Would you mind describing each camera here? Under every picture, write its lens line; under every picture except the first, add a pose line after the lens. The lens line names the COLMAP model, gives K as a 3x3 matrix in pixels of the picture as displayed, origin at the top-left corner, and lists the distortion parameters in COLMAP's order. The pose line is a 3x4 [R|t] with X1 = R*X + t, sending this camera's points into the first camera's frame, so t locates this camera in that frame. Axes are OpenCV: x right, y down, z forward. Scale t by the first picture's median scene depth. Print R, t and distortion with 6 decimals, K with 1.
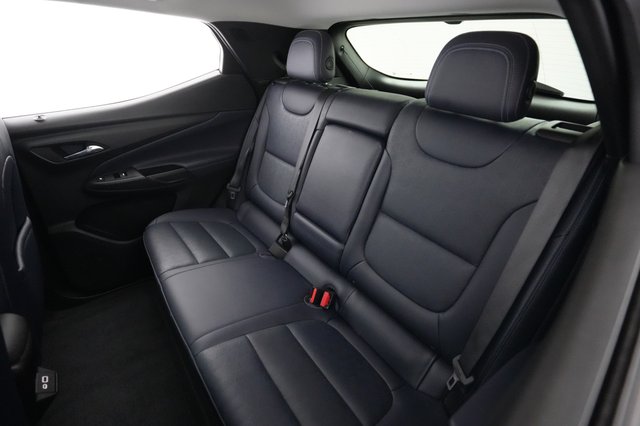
lens RADIAL K [[308.9, 0, 320.0], [0, 308.9, 213.0], [0, 0, 1]] dist [0.001500, 0.000312]
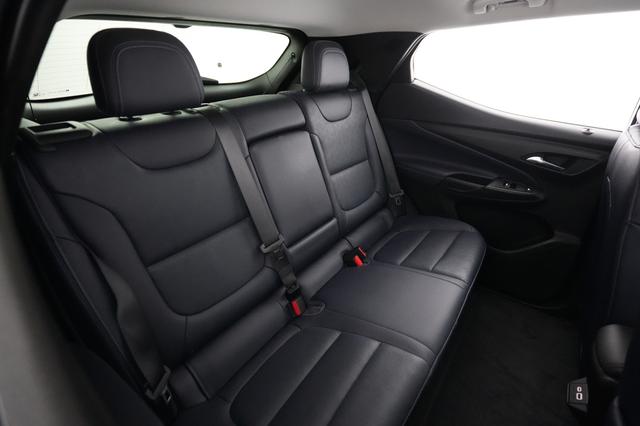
lens RADIAL K [[314.5, 0, 320.2], [0, 314.5, 205.6], [0, 0, 1]] dist [0.000717, 0.000183]
pose [[-0.277661, -0.446507, 0.850609, -0.851589], [0.448688, 0.722644, 0.525799, -0.548200], [-0.849460, 0.527652, -0.000308, 0.947388]]
